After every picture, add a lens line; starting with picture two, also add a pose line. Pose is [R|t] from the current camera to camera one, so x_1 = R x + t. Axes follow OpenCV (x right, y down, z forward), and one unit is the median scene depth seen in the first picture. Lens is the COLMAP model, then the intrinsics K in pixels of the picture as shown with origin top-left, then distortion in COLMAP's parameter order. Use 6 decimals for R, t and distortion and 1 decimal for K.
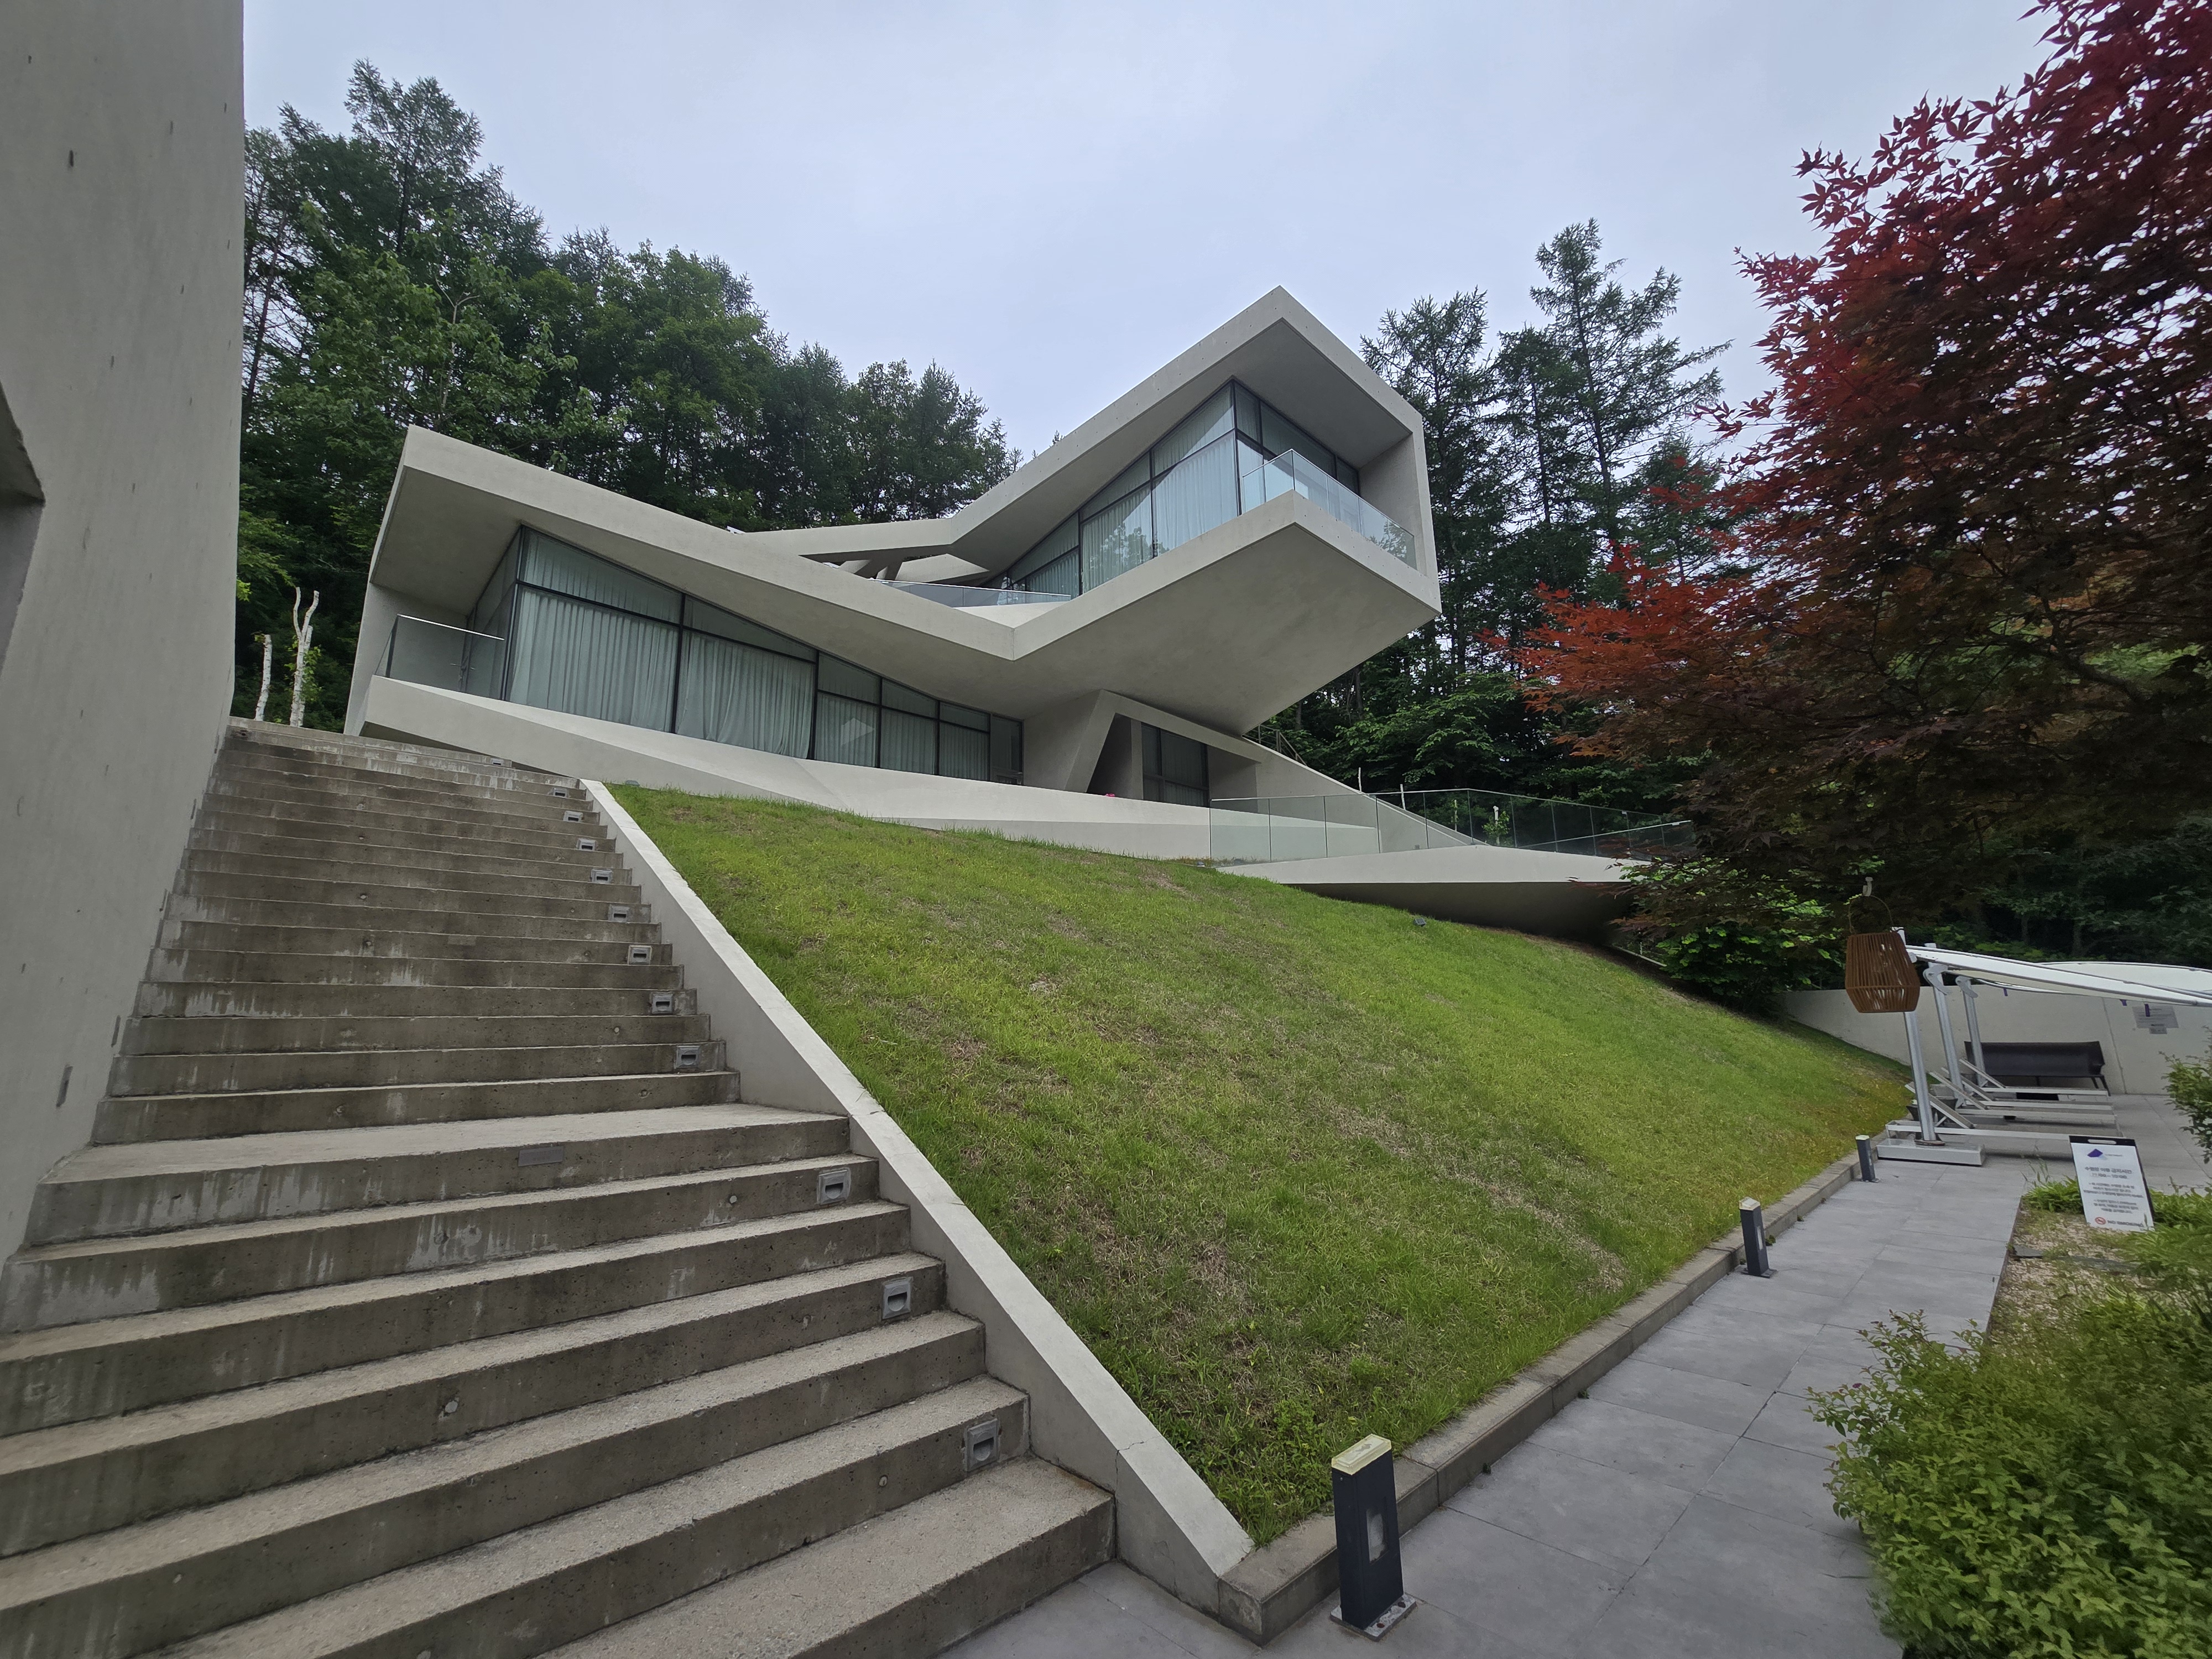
lens RADIAL K [[904.1, 0, 1121.3], [0, 904.1, 843.8], [0, 0, 1]] dist [0.001574, -0.001587]
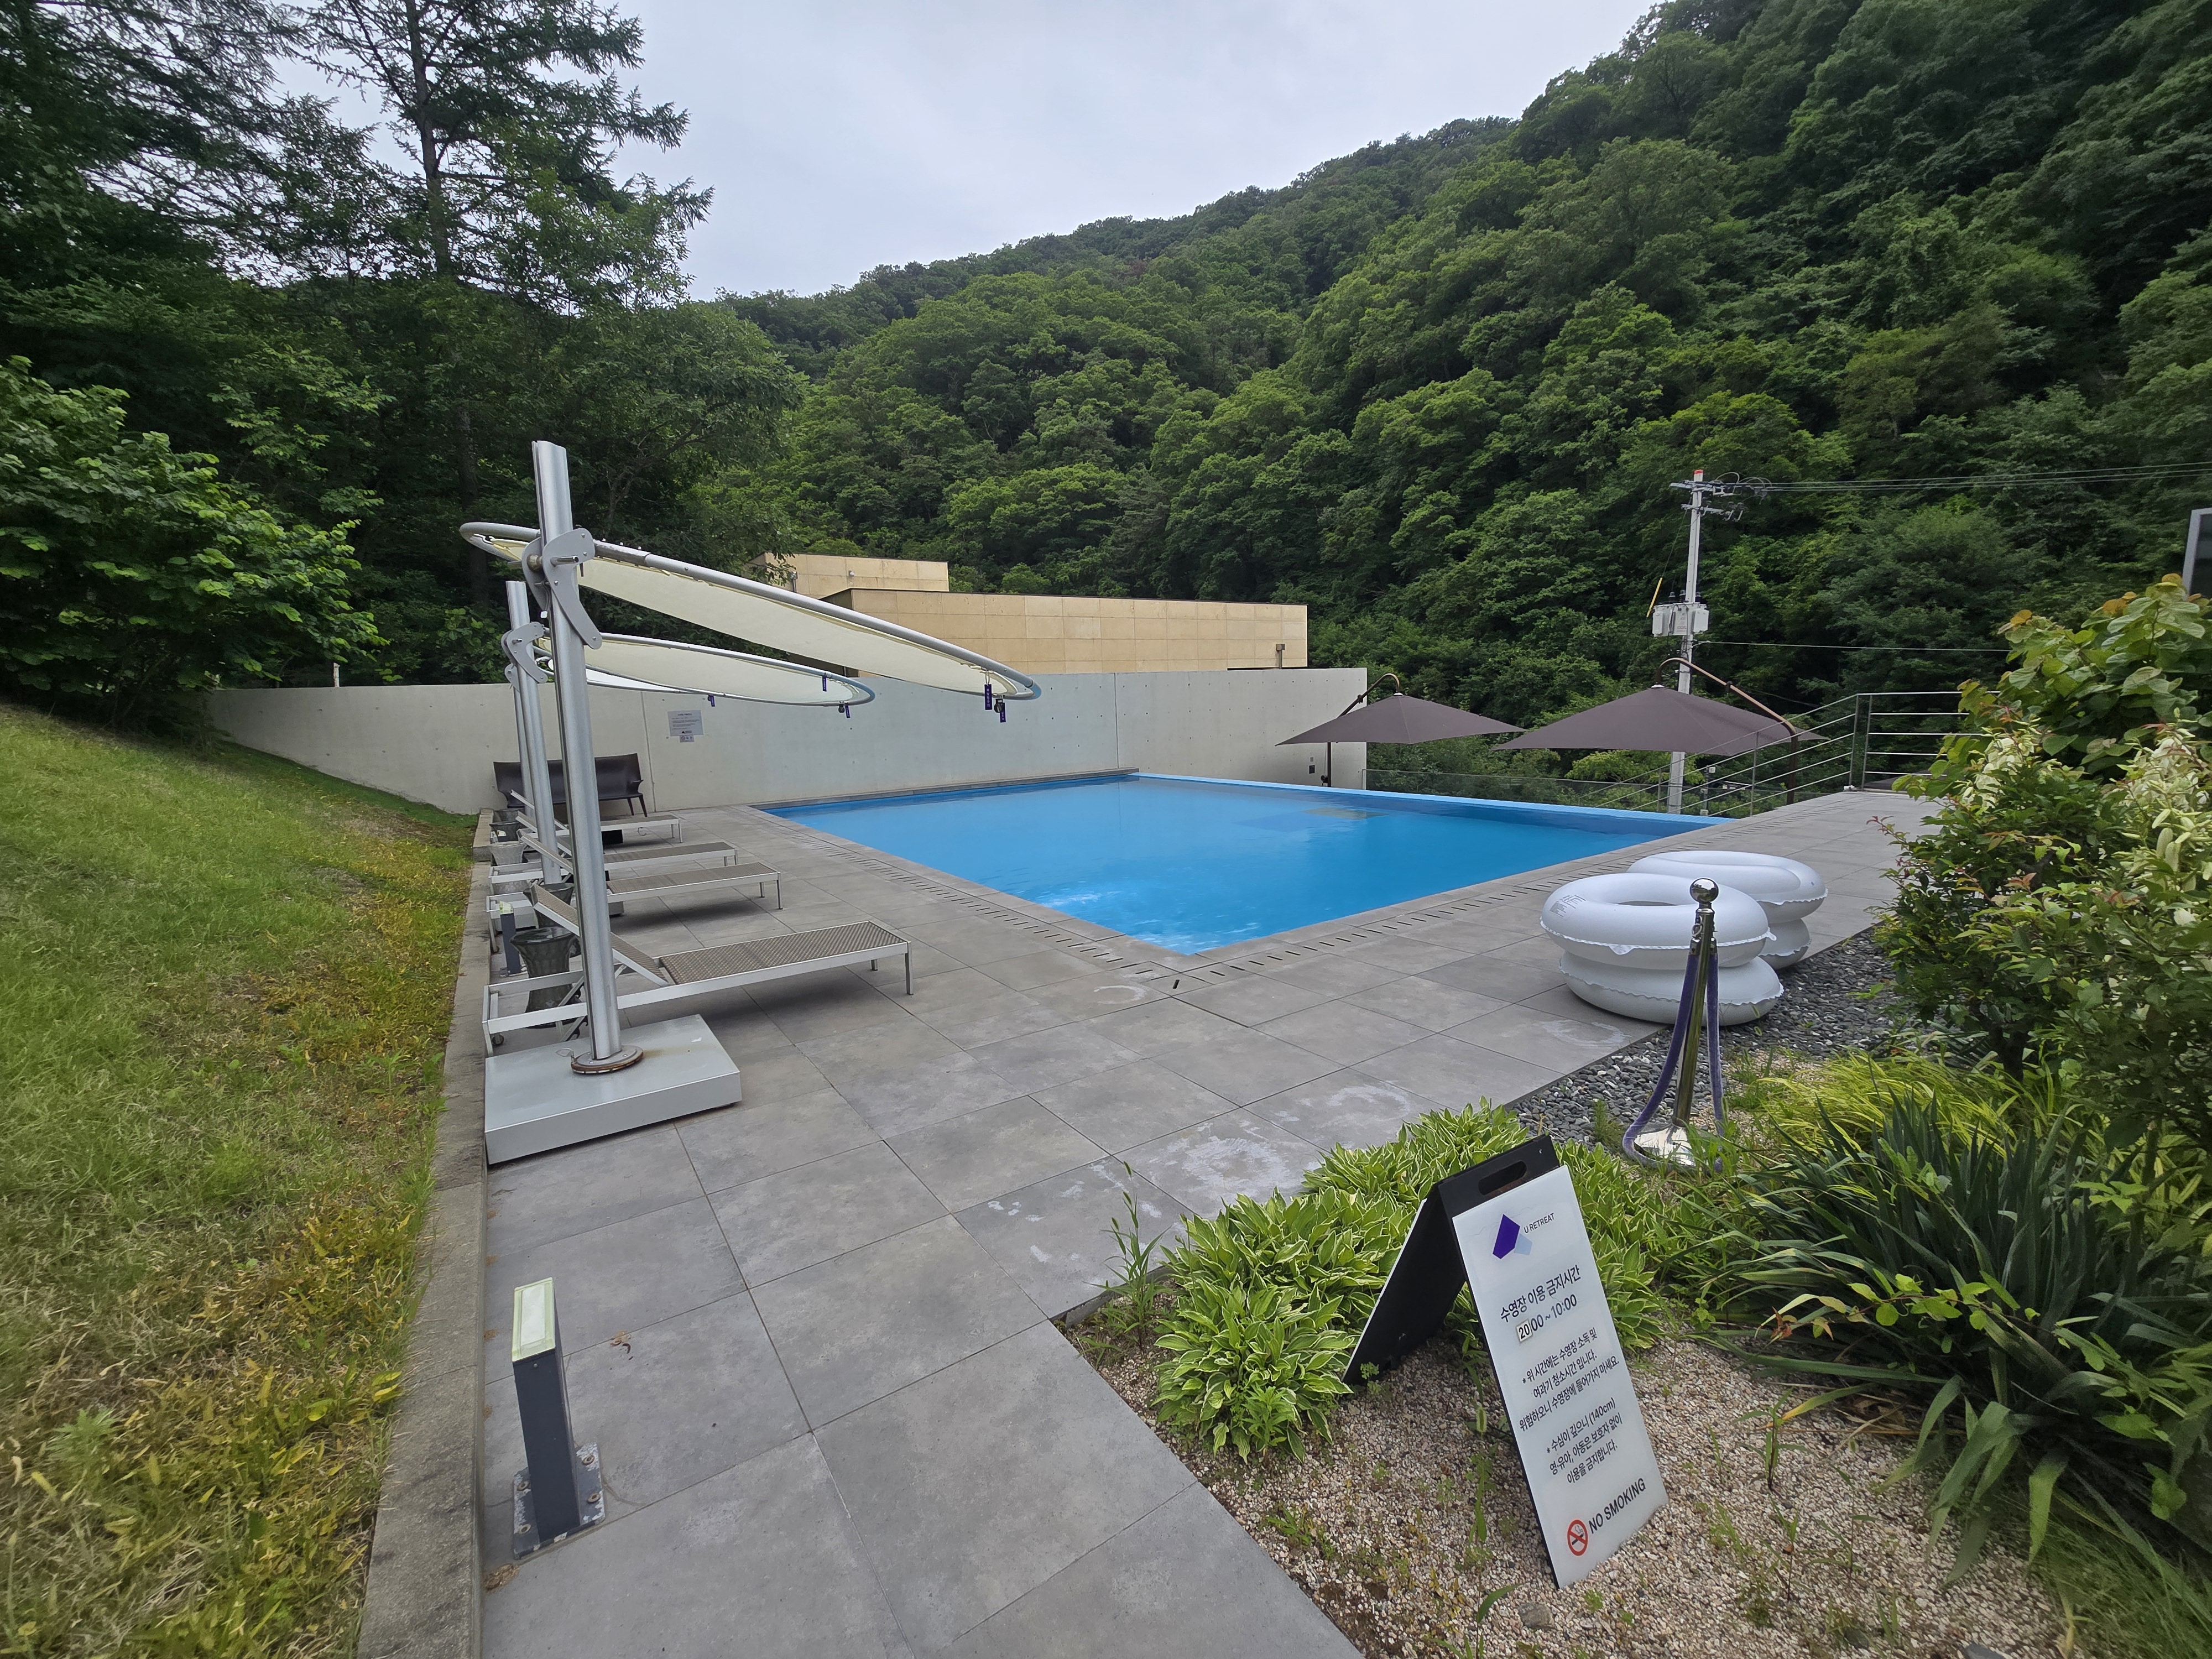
lens RADIAL K [[904.1, 0, 1113.8], [0, 904.1, 829.0], [0, 0, 1]] dist [0.001574, -0.001587]
pose [[0.169437, -0.131406, 0.976741, 0.218343], [-0.154018, 0.975363, 0.157938, 0.058373], [-0.973432, -0.177197, 0.145023, 0.289398]]
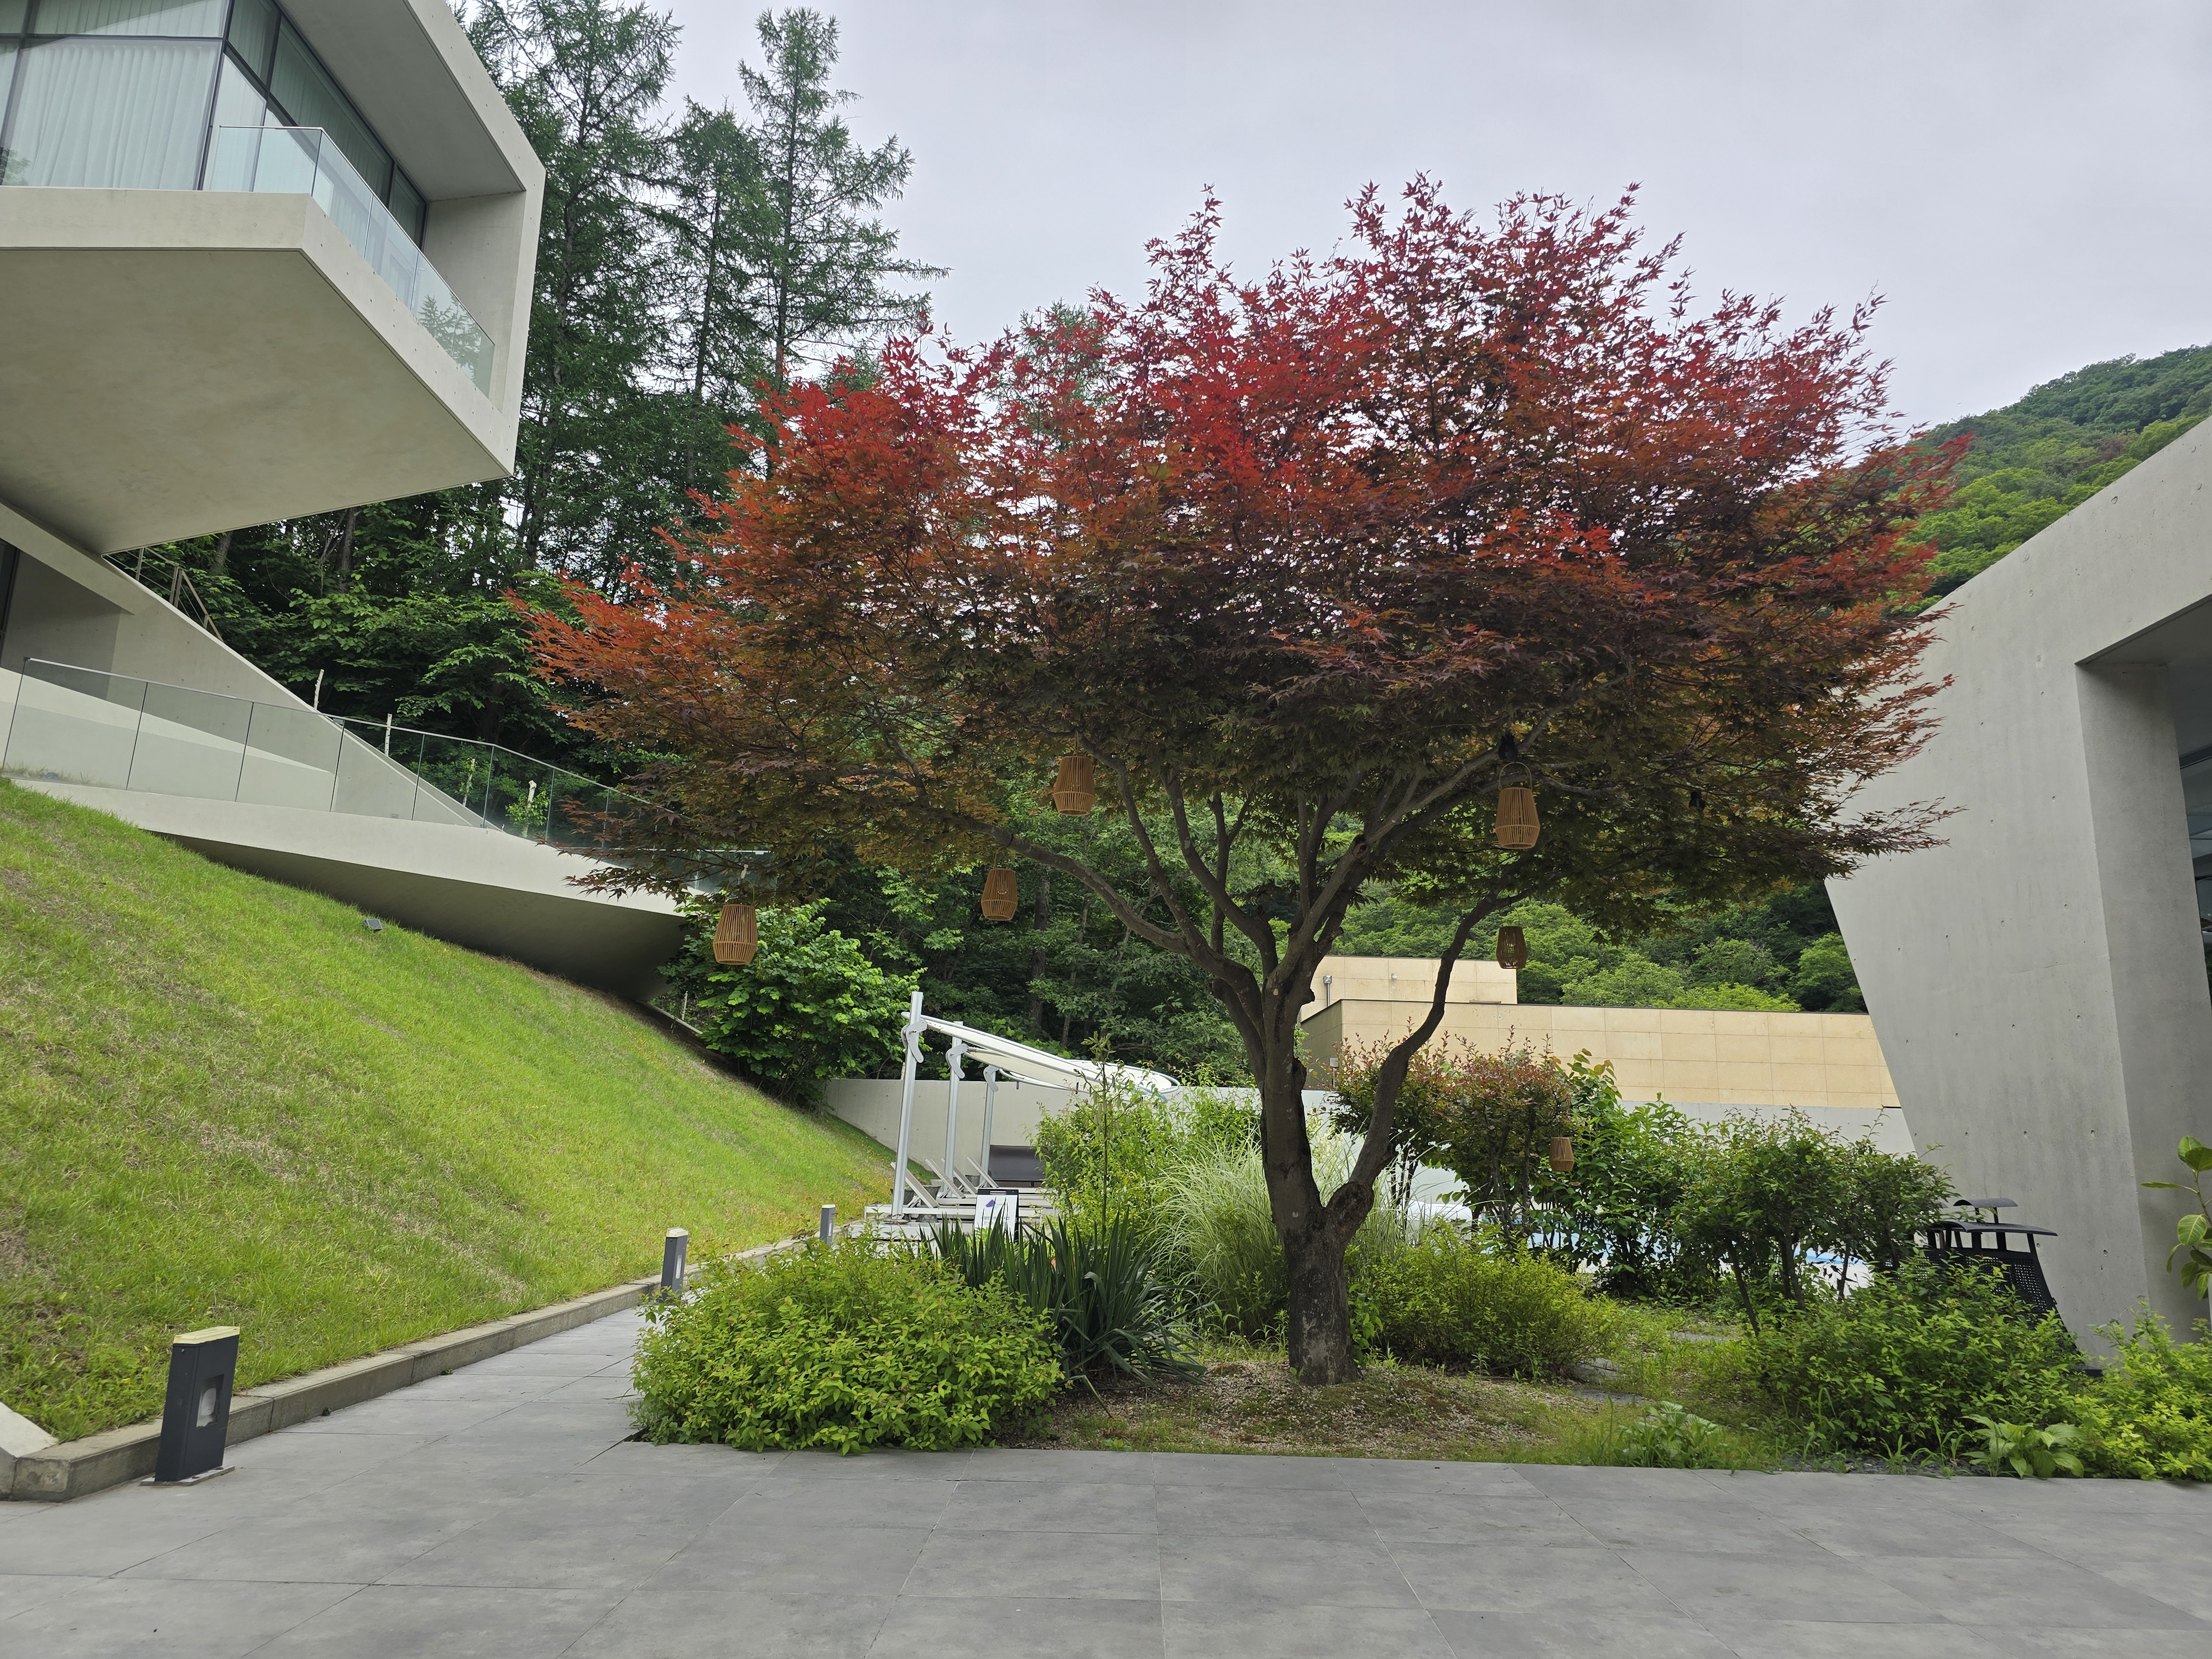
lens RADIAL K [[1462.8, 0, 1127.5], [0, 1462.8, 833.7], [0, 0, 1]] dist [0.035450, -0.035399]
pose [[0.695472, 0.184259, 0.694527, -0.025808], [-0.179390, 0.980480, -0.080488, 0.005549], [-0.695800, -0.068614, 0.714950, -0.083016]]
